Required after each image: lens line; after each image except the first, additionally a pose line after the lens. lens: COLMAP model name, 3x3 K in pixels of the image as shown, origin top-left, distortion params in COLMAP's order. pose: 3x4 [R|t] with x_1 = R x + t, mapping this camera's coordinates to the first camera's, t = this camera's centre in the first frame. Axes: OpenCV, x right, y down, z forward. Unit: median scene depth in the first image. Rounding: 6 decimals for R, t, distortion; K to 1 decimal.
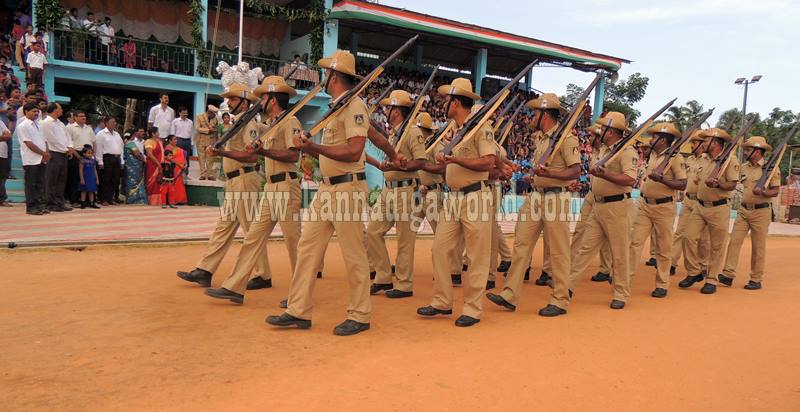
lens RADIAL K [[591.0, 0, 424.2], [0, 591.0, 237.6], [0, 0, 1]] dist [-0.036840, 0.005241]
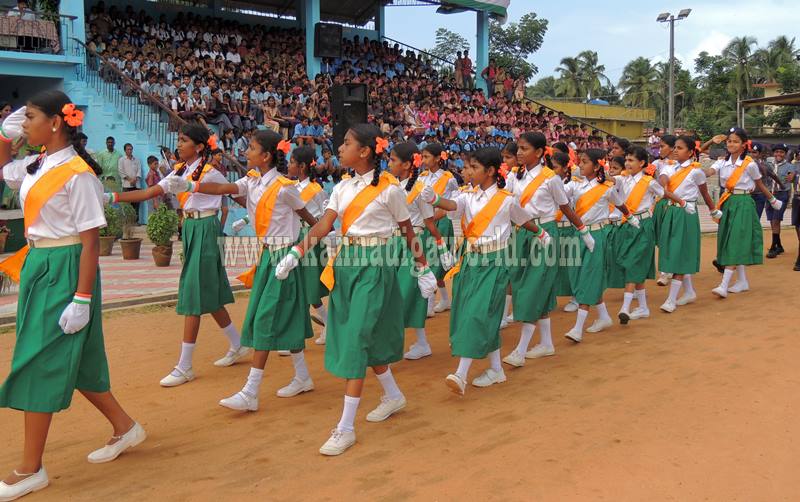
lens RADIAL K [[810.6, 0, 405.4], [0, 810.6, 262.2], [0, 0, 1]] dist [-0.049815, 0.000000]
pose [[0.977441, -0.088297, 0.191869, -0.001187], [0.085355, 0.996072, 0.023563, -0.017281], [-0.193196, -0.006654, 0.981138, 0.098137]]
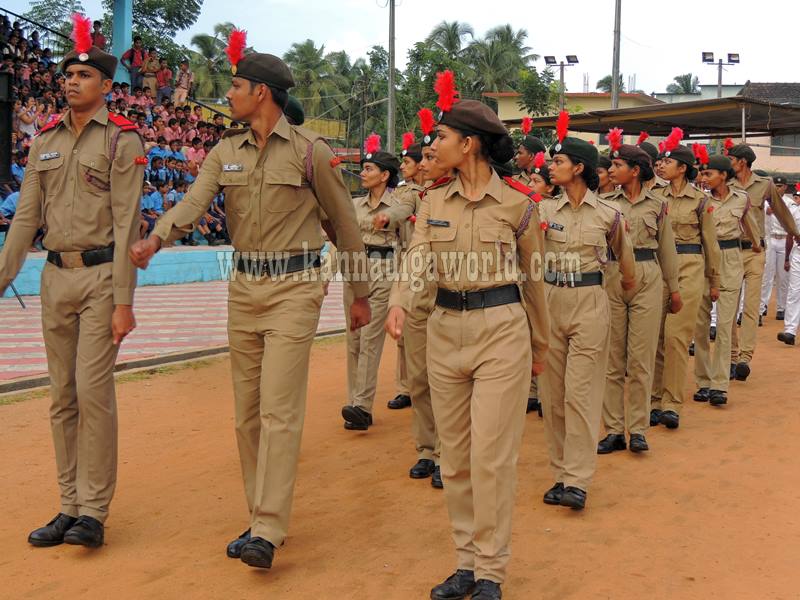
lens RADIAL K [[1289.5, 0, 398.9], [0, 1289.5, 304.2], [0, 0, 1]] dist [-0.126278, 0.000000]
pose [[0.843499, -0.079602, 0.531199, -0.082883], [0.083600, 0.996362, 0.016559, -0.025456], [-0.530585, 0.030441, 0.847085, 0.101387]]
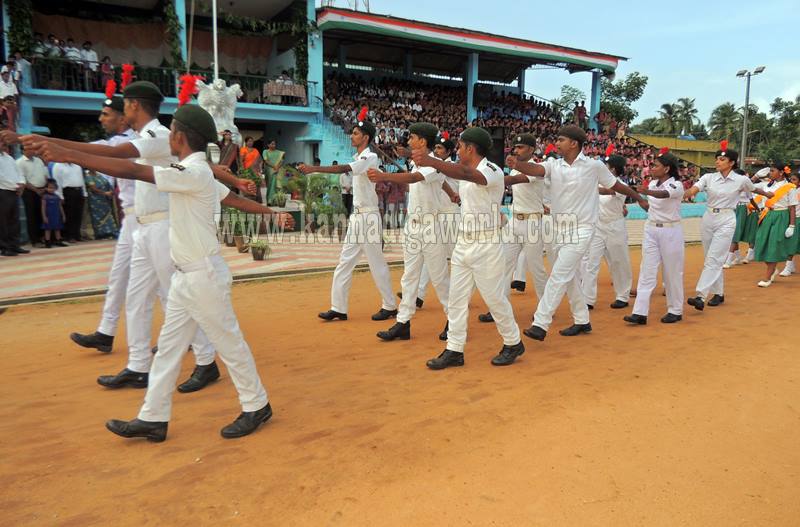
lens RADIAL K [[563.5, 0, 401.7], [0, 563.5, 263.2], [0, 0, 1]] dist [-0.036221, 0.000327]
pose [[0.998197, -0.042499, -0.042382, 0.007398], [0.043994, 0.998419, 0.034983, -0.016937], [0.040829, -0.036784, 0.998489, 0.077504]]
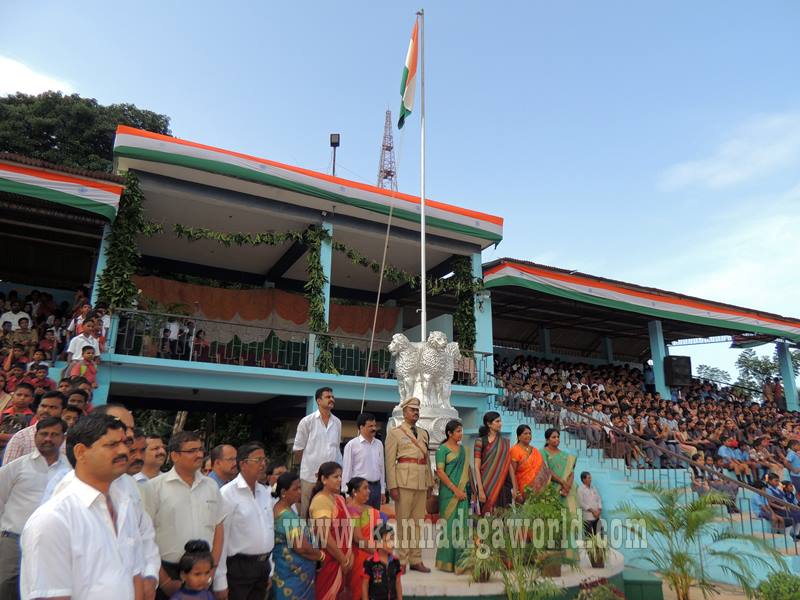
lens RADIAL K [[562.3, 0, 402.4], [0, 562.3, 299.4], [0, 0, 1]] dist [-0.044805, 0.009212]
pose [[0.995767, -0.075594, -0.052283, -0.231640], [0.047953, 0.912560, -0.406121, -0.079207], [0.078412, 0.401895, 0.912322, 0.359844]]
